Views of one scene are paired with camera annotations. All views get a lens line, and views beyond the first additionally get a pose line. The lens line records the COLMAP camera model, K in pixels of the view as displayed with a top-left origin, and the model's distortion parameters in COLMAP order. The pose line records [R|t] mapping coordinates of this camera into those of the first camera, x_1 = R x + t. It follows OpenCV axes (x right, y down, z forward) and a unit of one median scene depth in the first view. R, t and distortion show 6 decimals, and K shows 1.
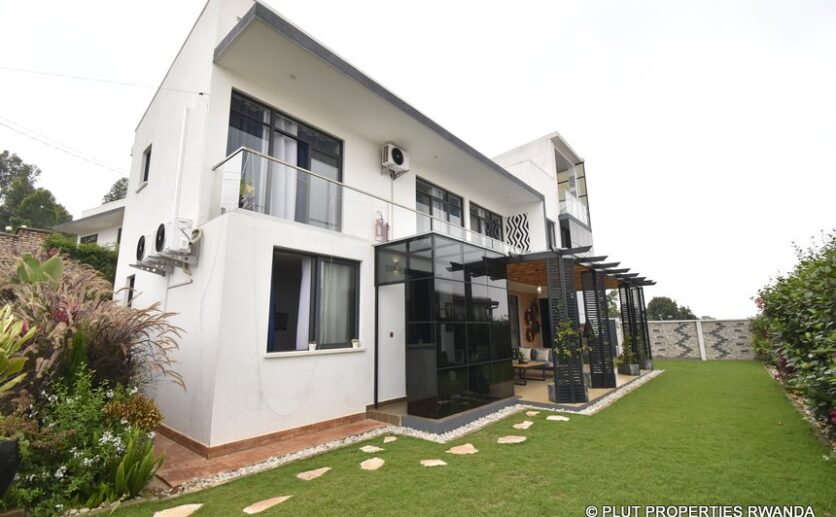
lens RADIAL K [[367.3, 0, 415.6], [0, 367.3, 257.8], [0, 0, 1]] dist [0.014493, -0.022358]
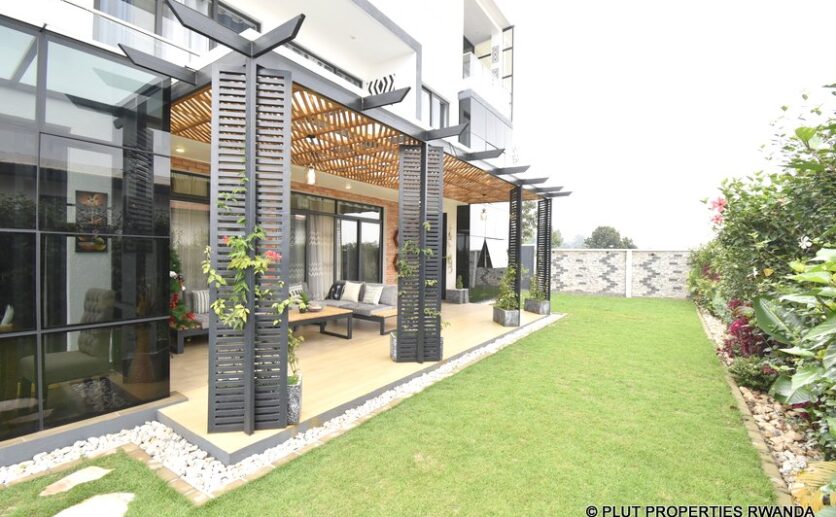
lens RADIAL K [[367.3, 0, 415.6], [0, 367.3, 257.8], [0, 0, 1]] dist [0.014493, -0.022358]
pose [[0.995160, 0.023746, 0.095354, 0.268448], [-0.042409, 0.979129, 0.198764, 0.056376], [-0.088644, -0.201845, 0.975398, 0.296536]]
